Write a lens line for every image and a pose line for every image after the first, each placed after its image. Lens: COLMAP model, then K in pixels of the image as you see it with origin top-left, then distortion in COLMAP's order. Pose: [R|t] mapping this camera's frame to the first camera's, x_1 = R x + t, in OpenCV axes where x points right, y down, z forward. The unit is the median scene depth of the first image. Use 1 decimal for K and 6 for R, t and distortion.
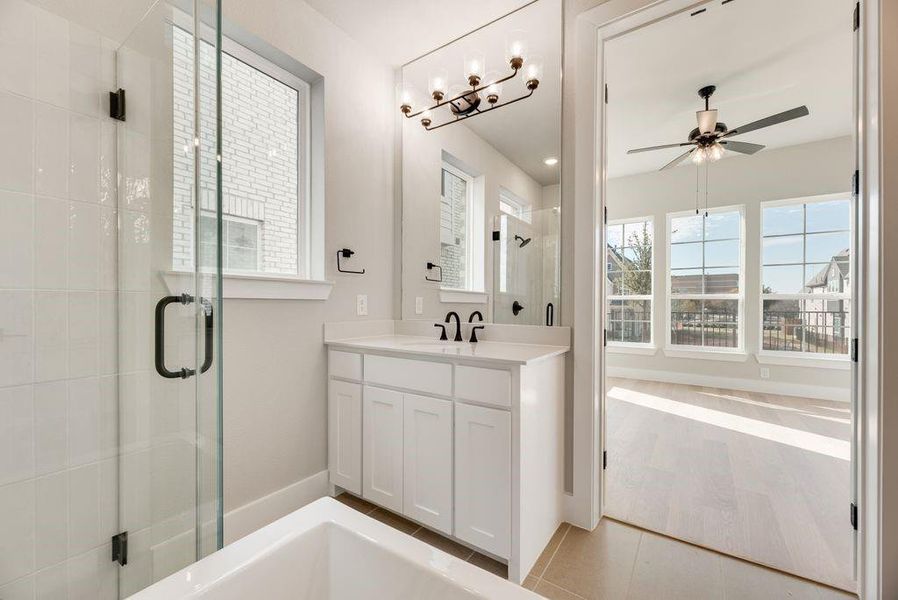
lens RADIAL K [[369.1, 0, 444.2], [0, 369.1, 302.6], [0, 0, 1]] dist [0.002291, 0.000520]
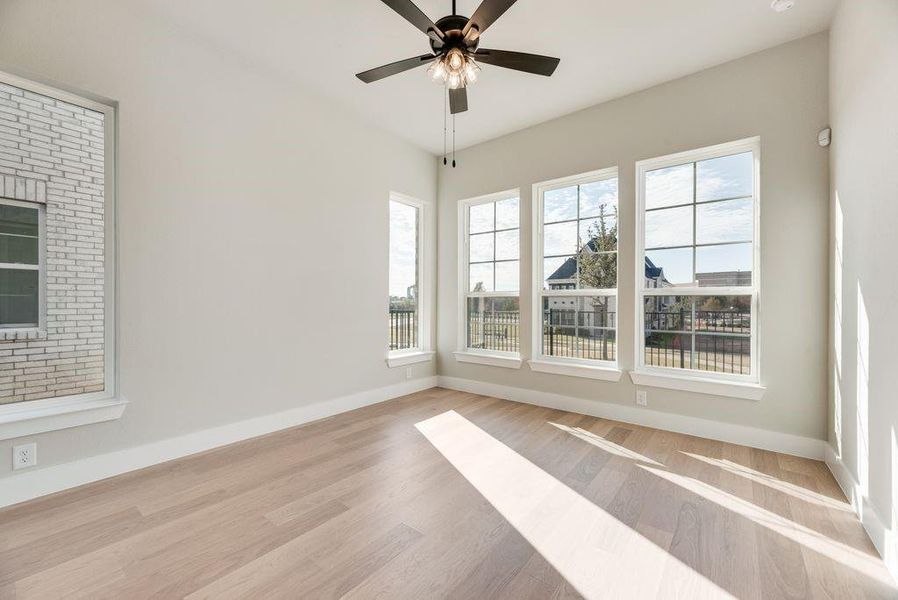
lens RADIAL K [[369.1, 0, 451.8], [0, 369.1, 301.5], [0, 0, 1]] dist [0.002291, 0.000520]
pose [[0.997165, -0.000021, -0.075248, 0.480713], [0.000307, 0.999993, 0.003789, -0.000787], [0.075248, -0.003802, 0.997158, 0.219821]]
